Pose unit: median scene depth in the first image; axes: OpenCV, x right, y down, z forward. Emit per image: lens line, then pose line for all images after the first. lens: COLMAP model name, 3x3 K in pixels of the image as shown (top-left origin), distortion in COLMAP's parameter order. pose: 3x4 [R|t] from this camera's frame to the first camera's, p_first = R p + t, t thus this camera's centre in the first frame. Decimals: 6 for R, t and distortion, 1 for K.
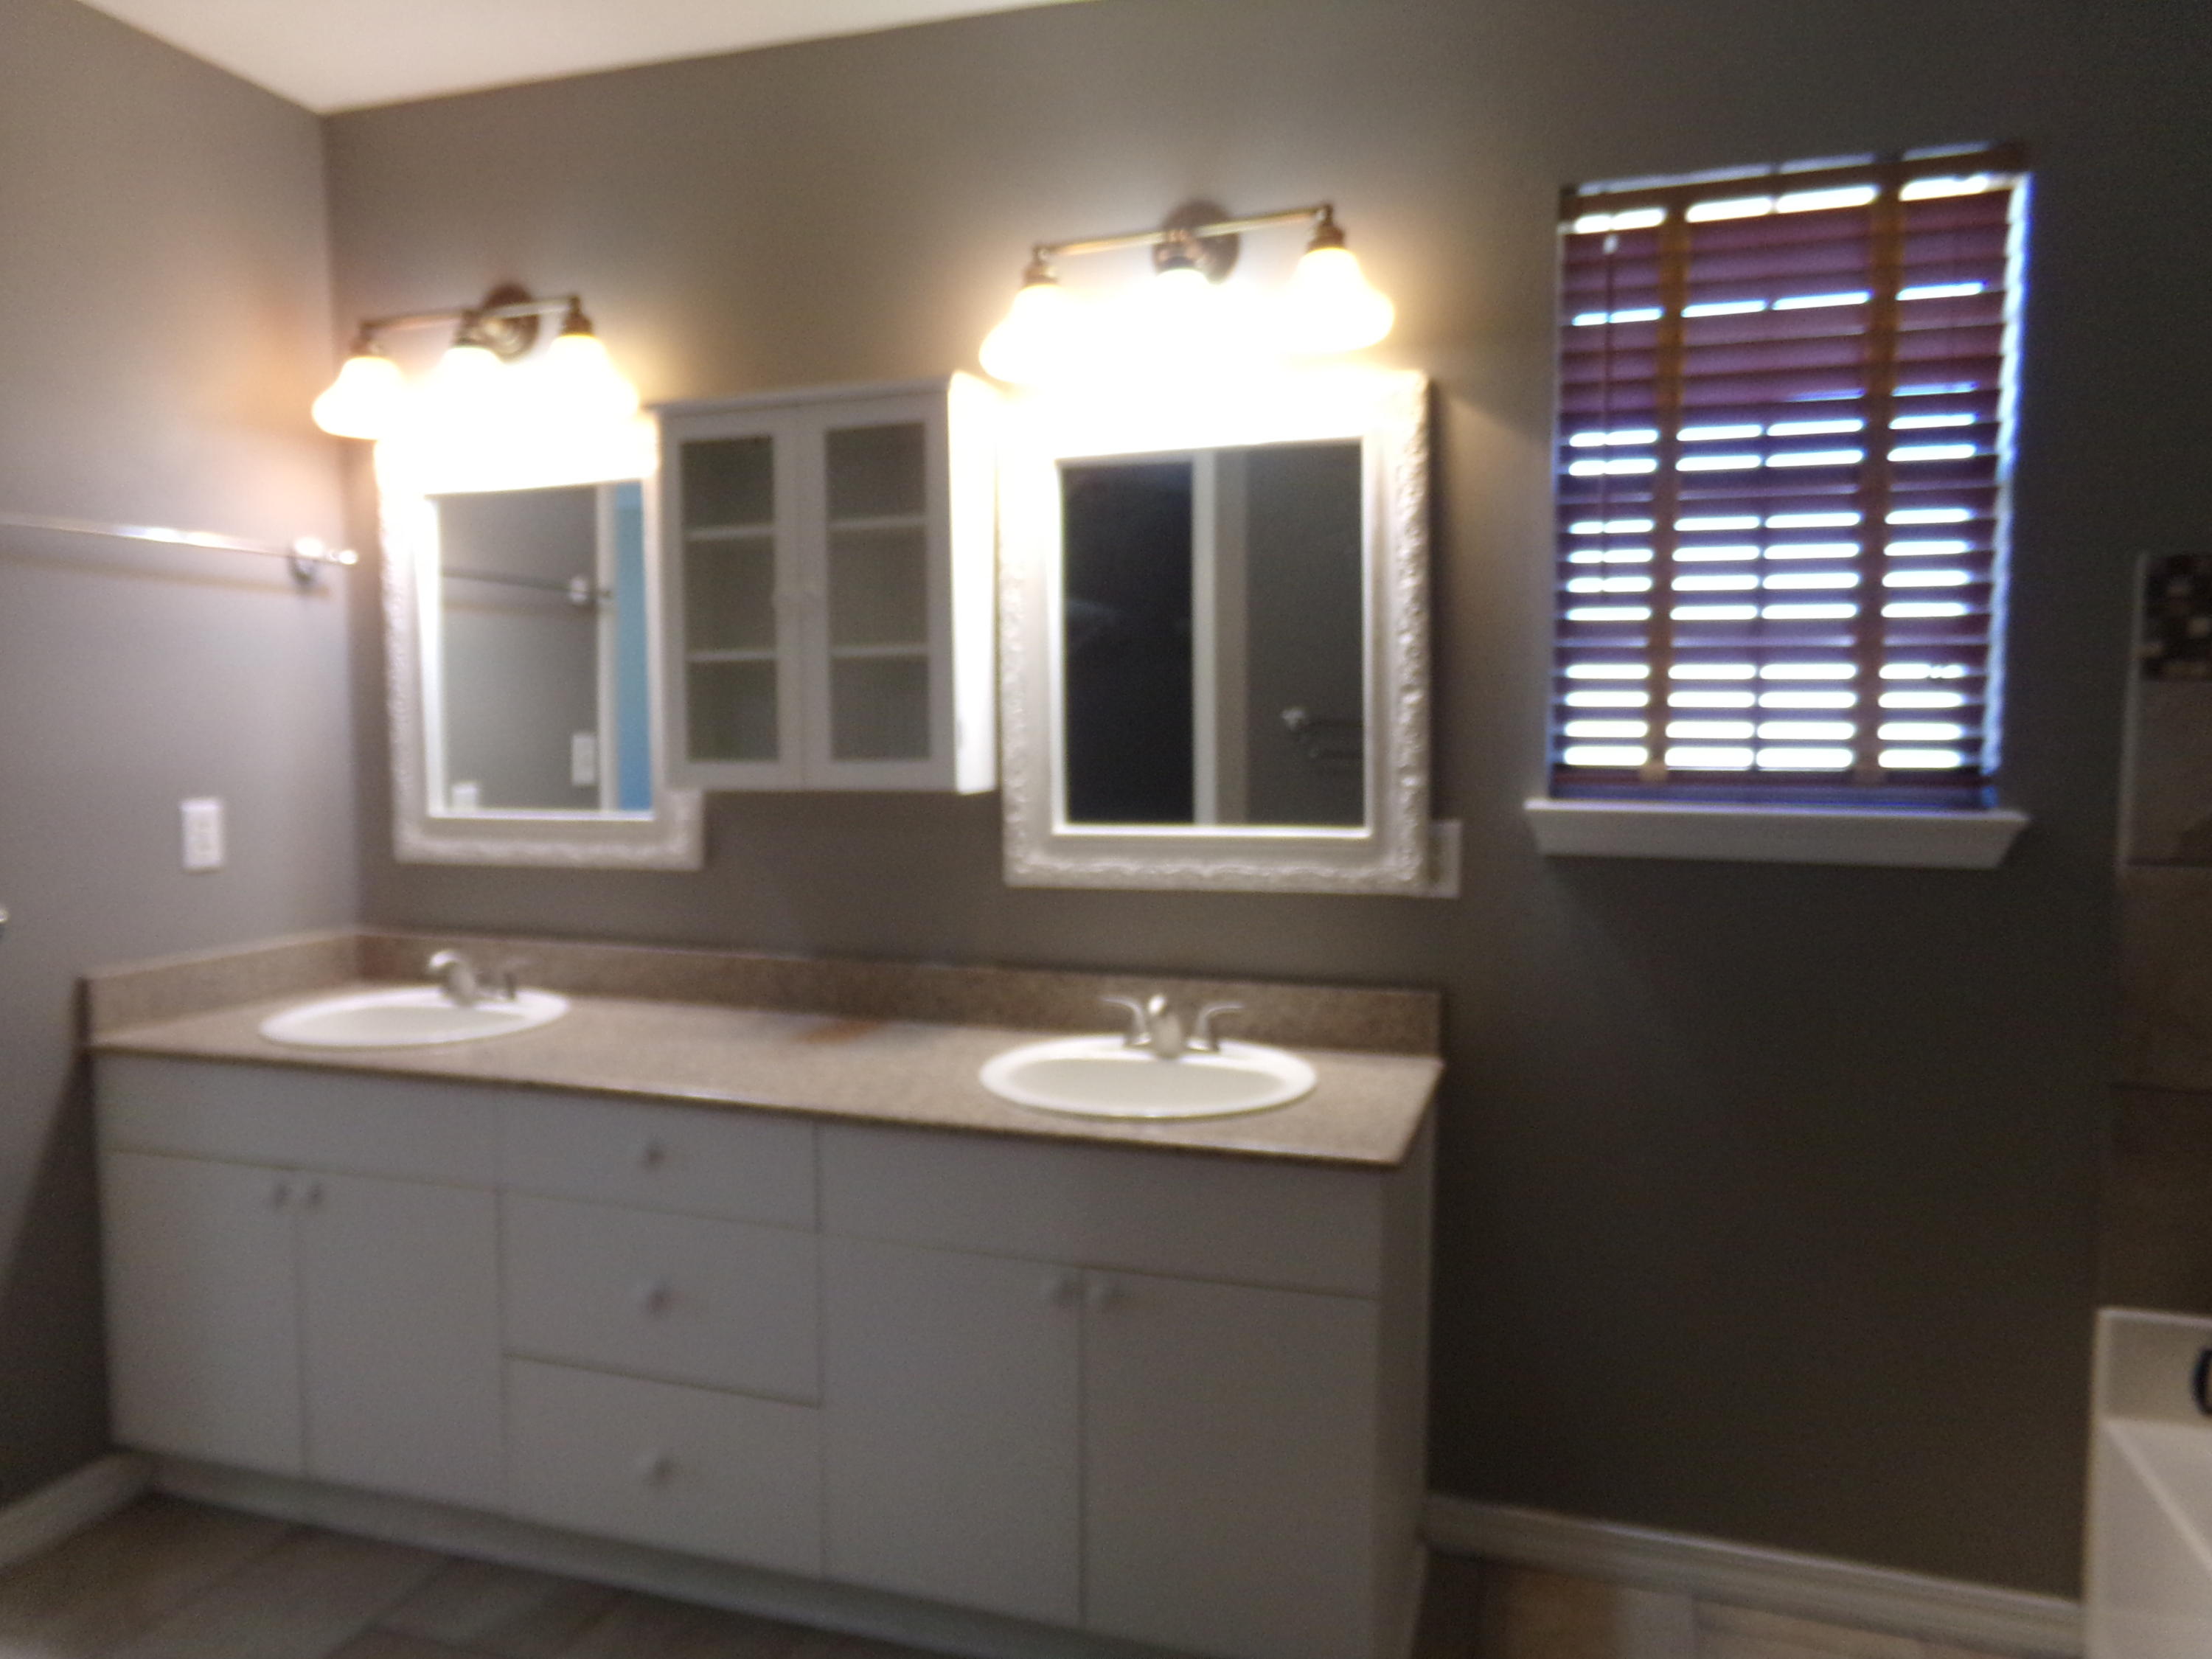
lens RADIAL K [[1529.8, 0, 1104.3], [0, 1529.8, 805.2], [0, 0, 1]] dist [-0.101935, 0.151752]
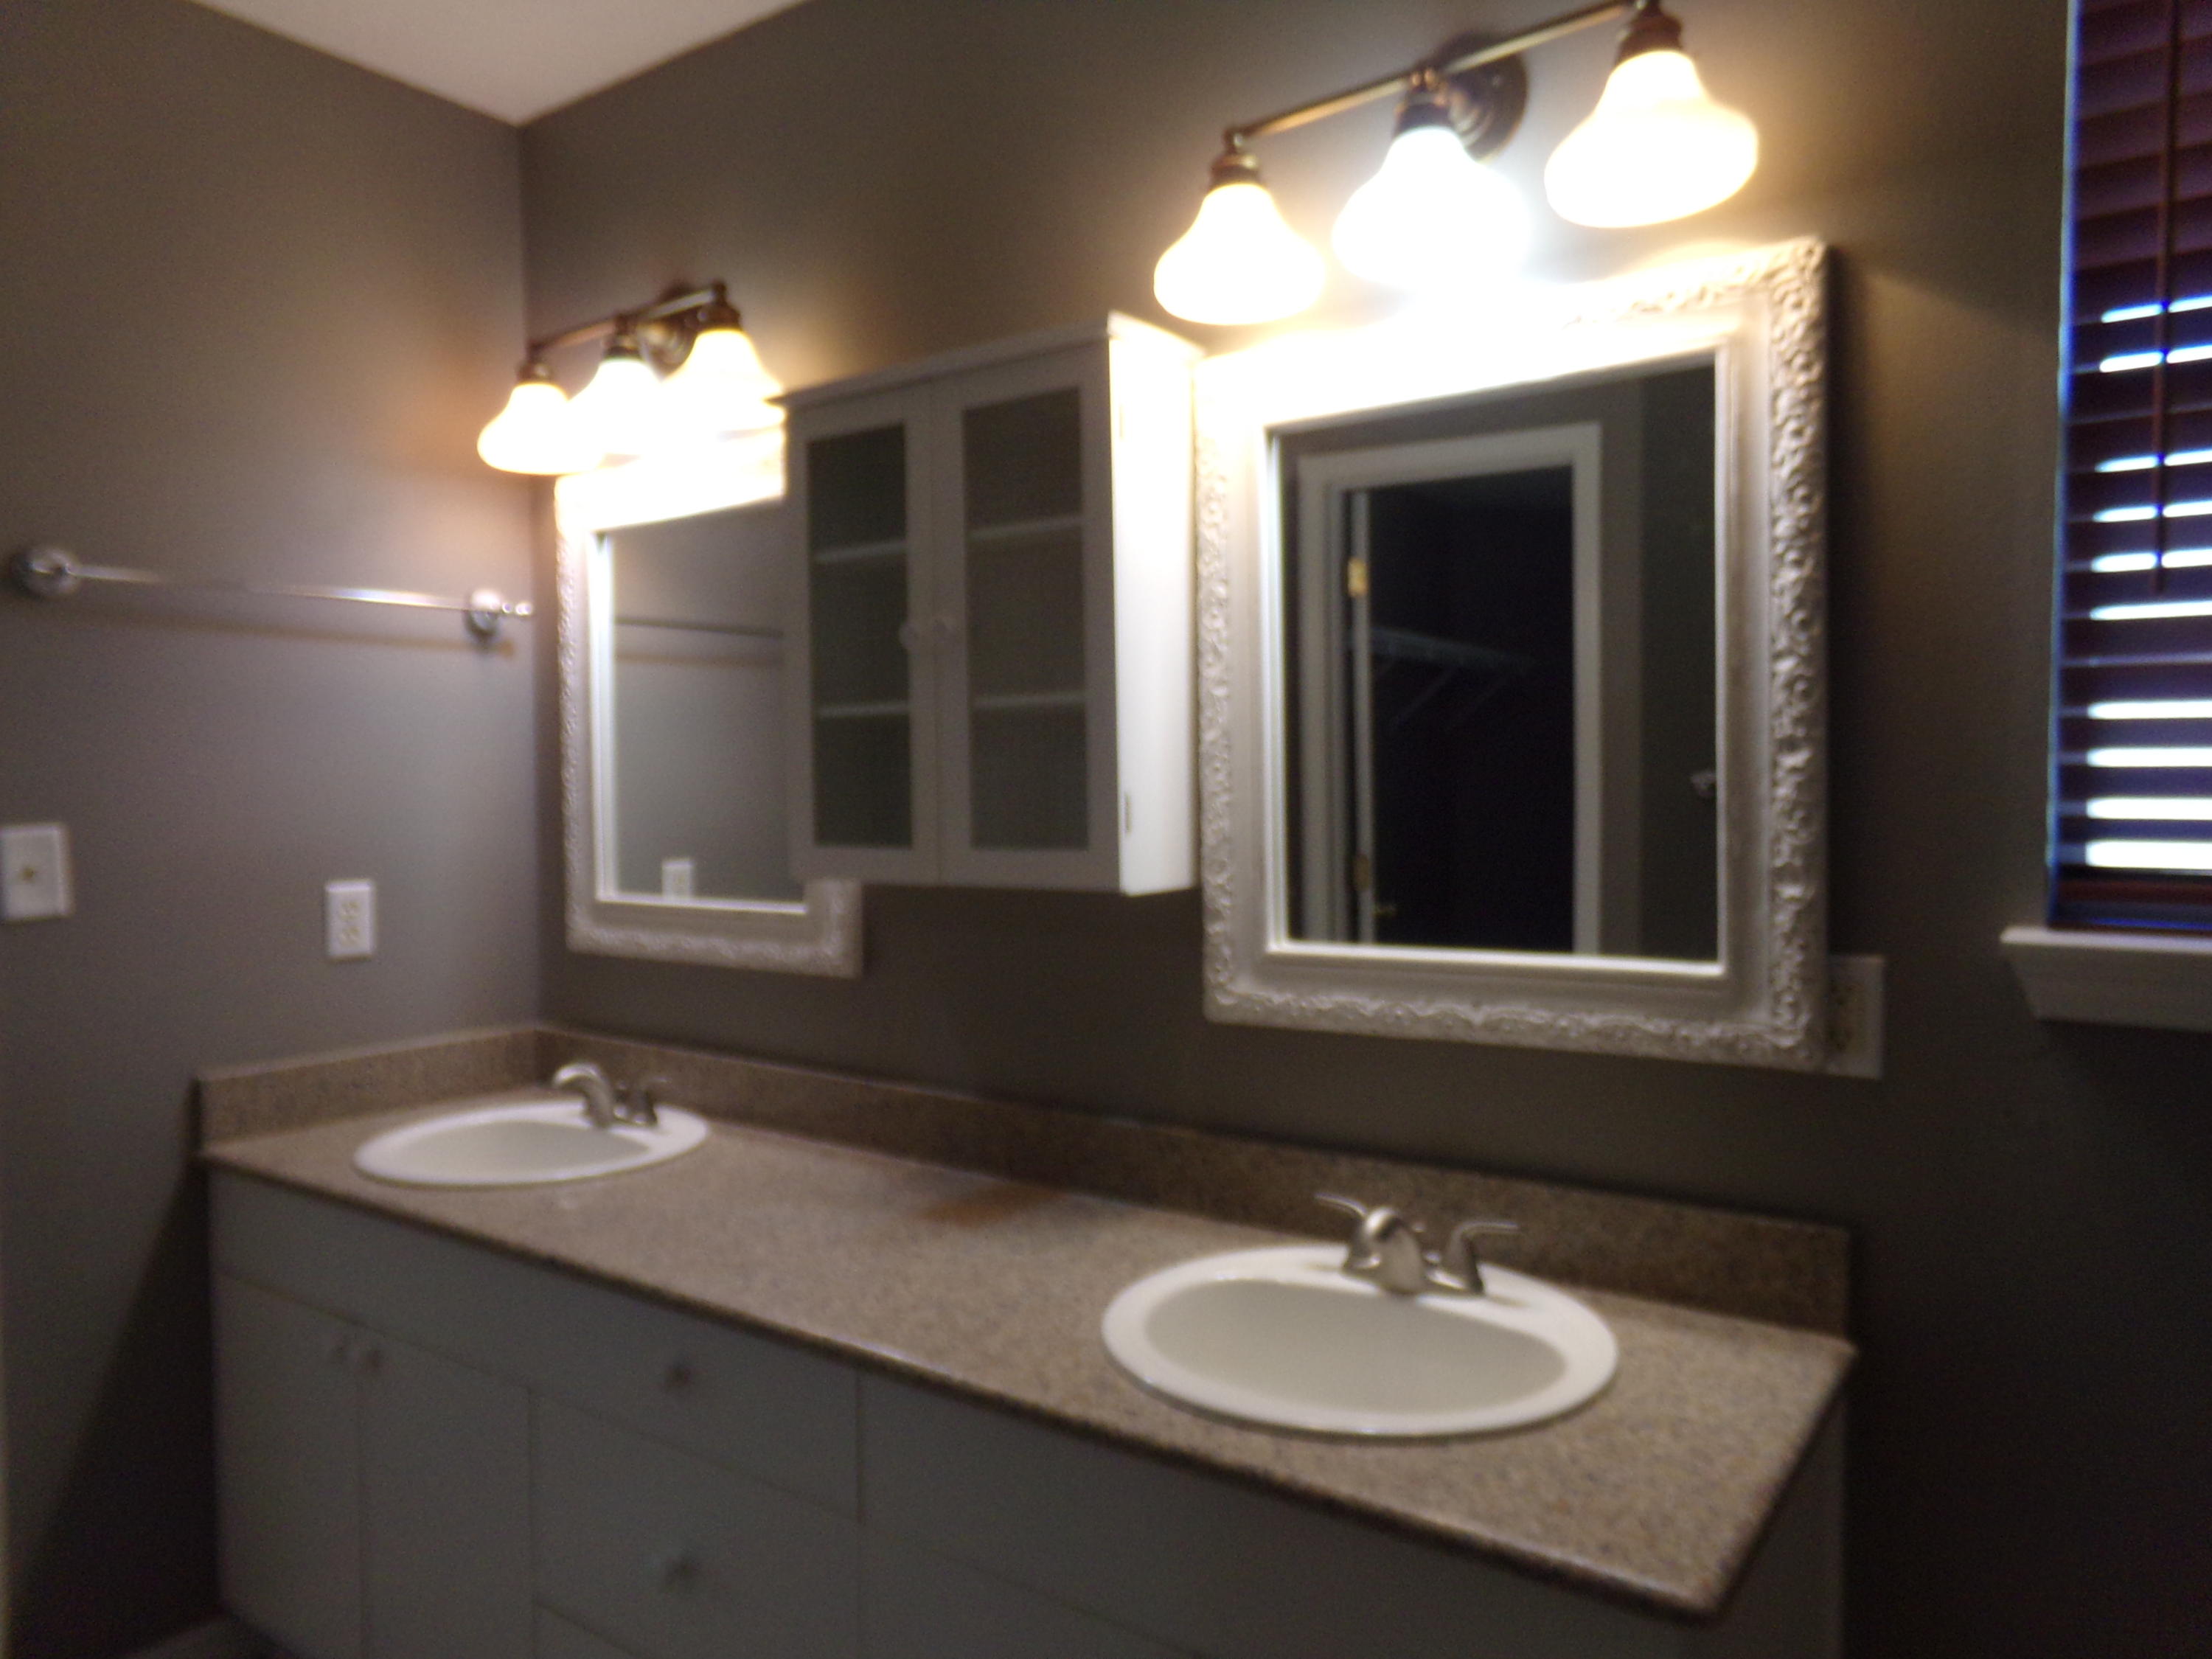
lens RADIAL K [[1519.3, 0, 1106.0], [0, 1519.3, 829.5], [0, 0, 1]] dist [-0.127175, 0.247621]
pose [[0.952604, 0.005694, -0.304159, 0.112776], [-0.012172, 0.999738, -0.019405, -0.024440], [0.303968, 0.022187, 0.952424, 0.309551]]
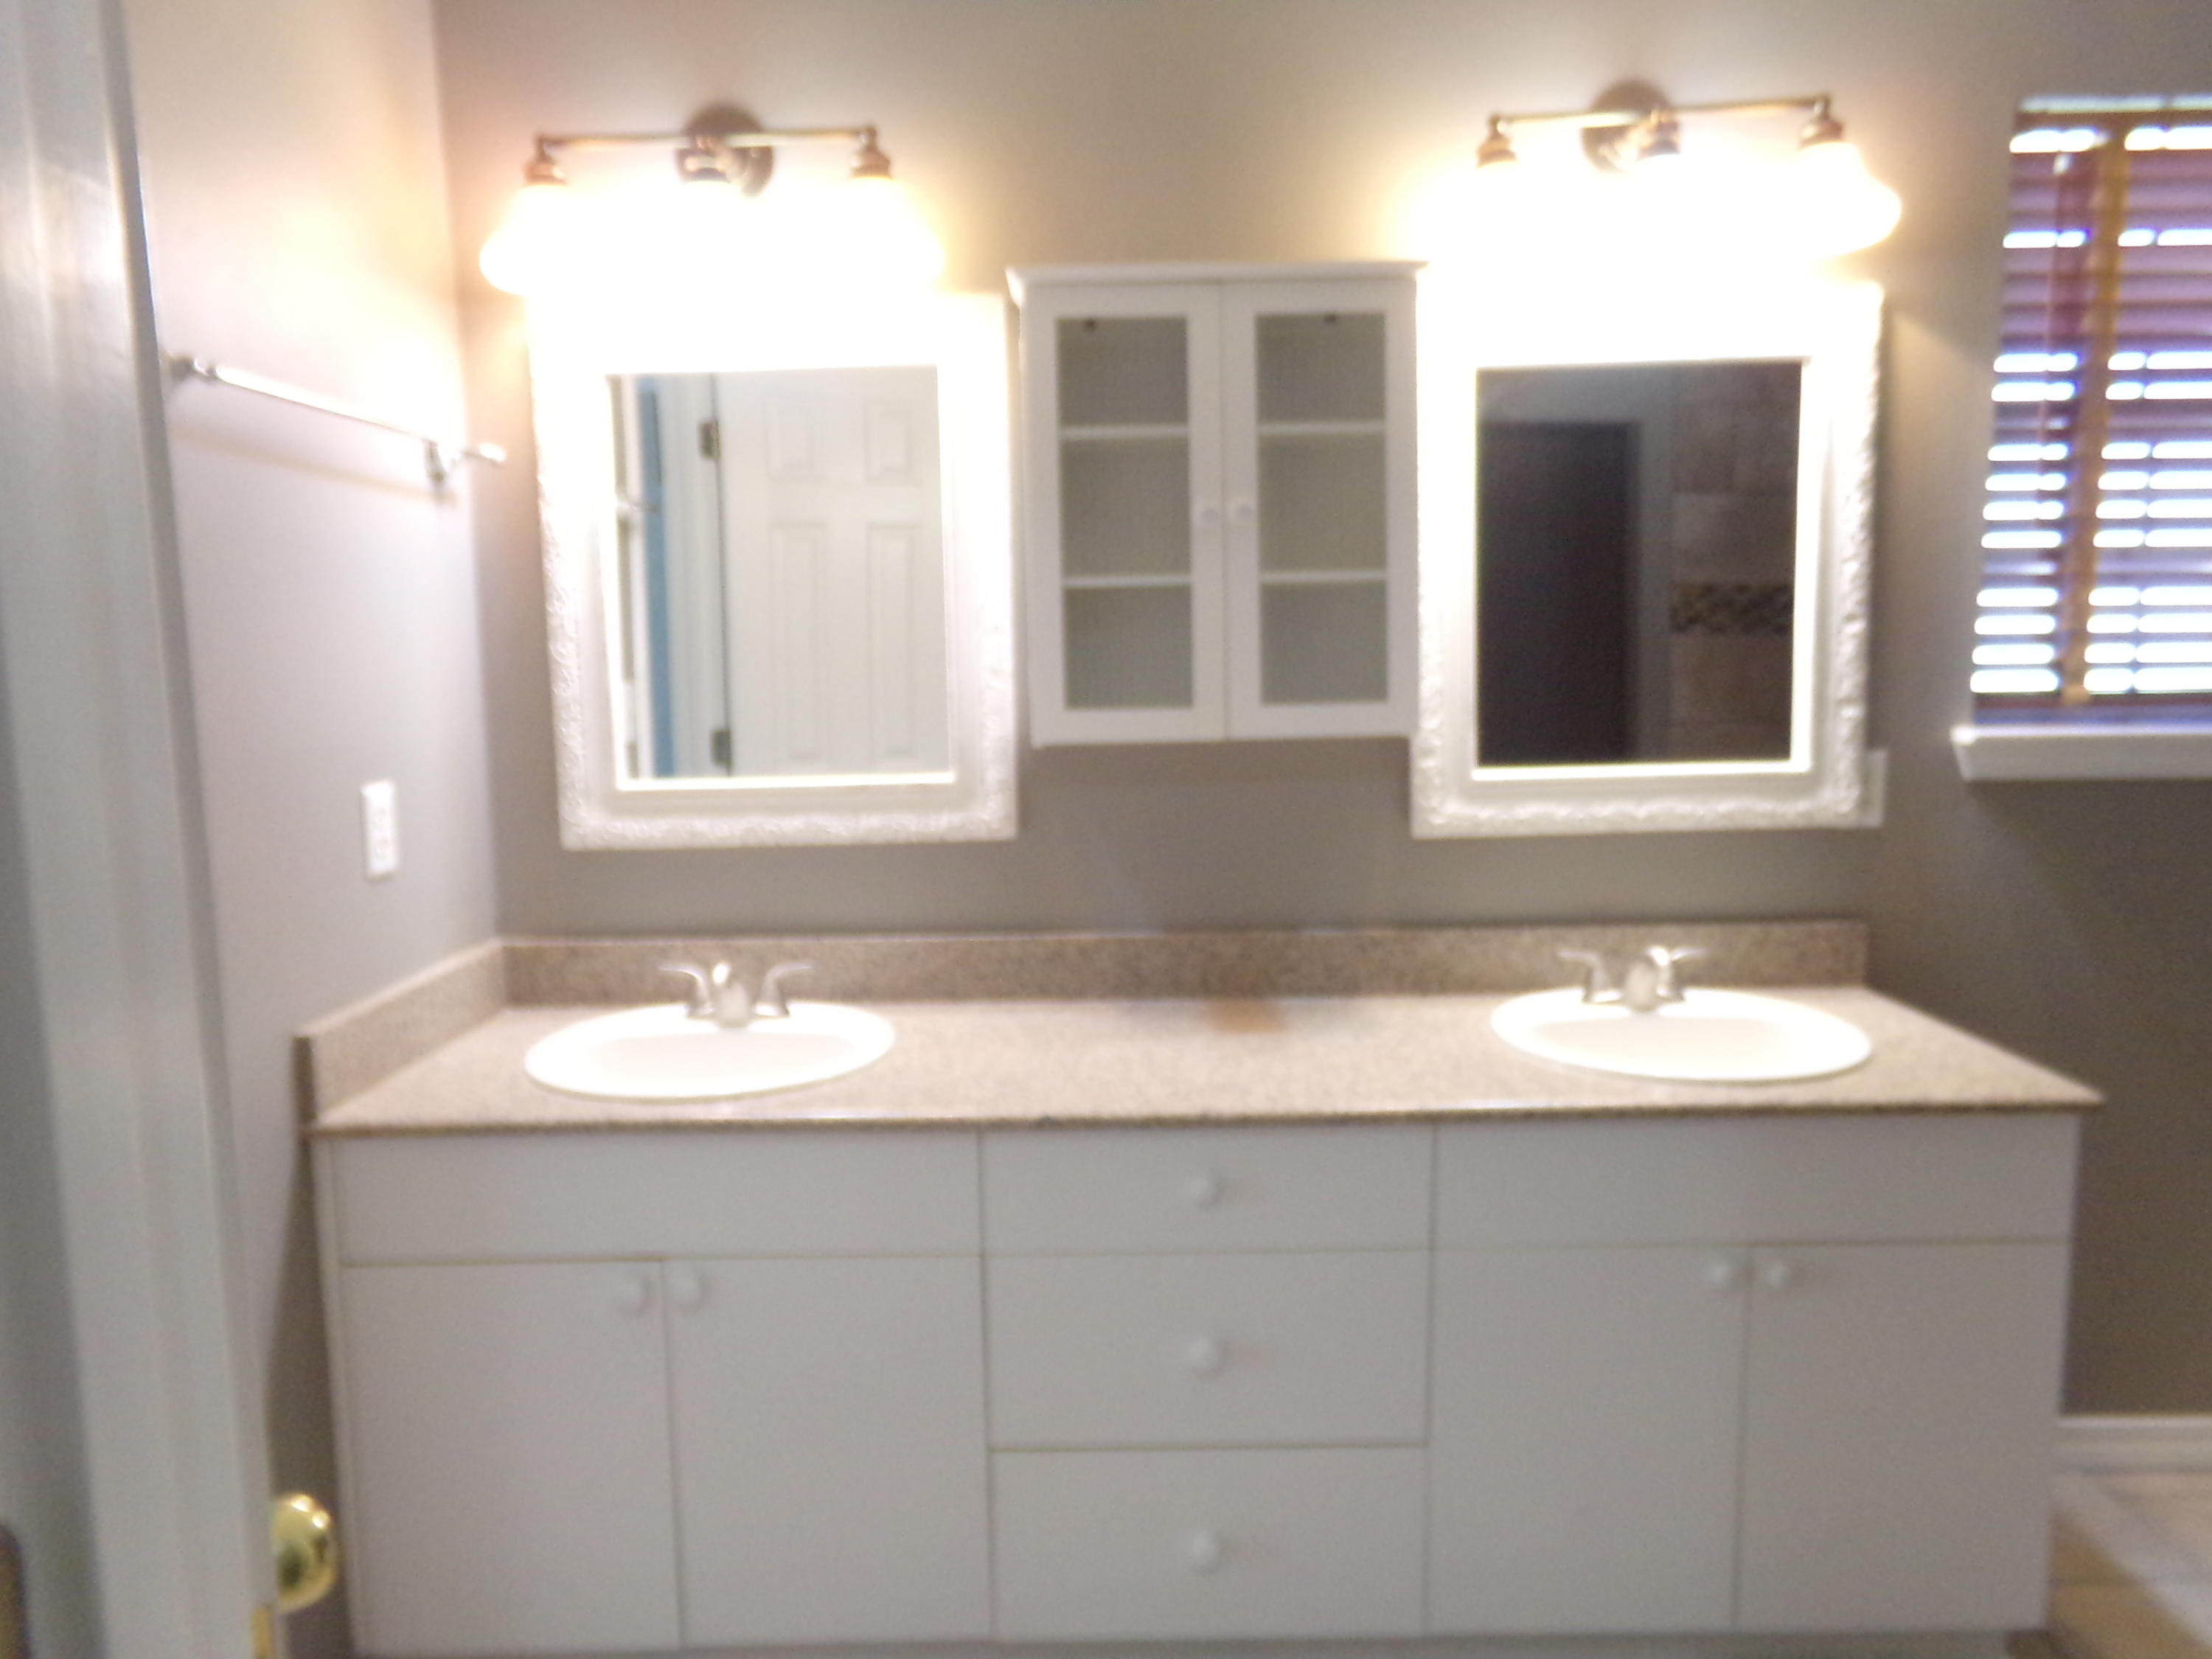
lens RADIAL K [[1522.8, 0, 1101.5], [0, 1522.8, 814.7], [0, 0, 1]] dist [-0.013003, 0.004233]
pose [[0.951931, -0.047071, 0.302675, -0.533139], [0.032703, 0.998092, 0.052367, -0.015388], [-0.304562, -0.039951, 0.951654, 0.203864]]
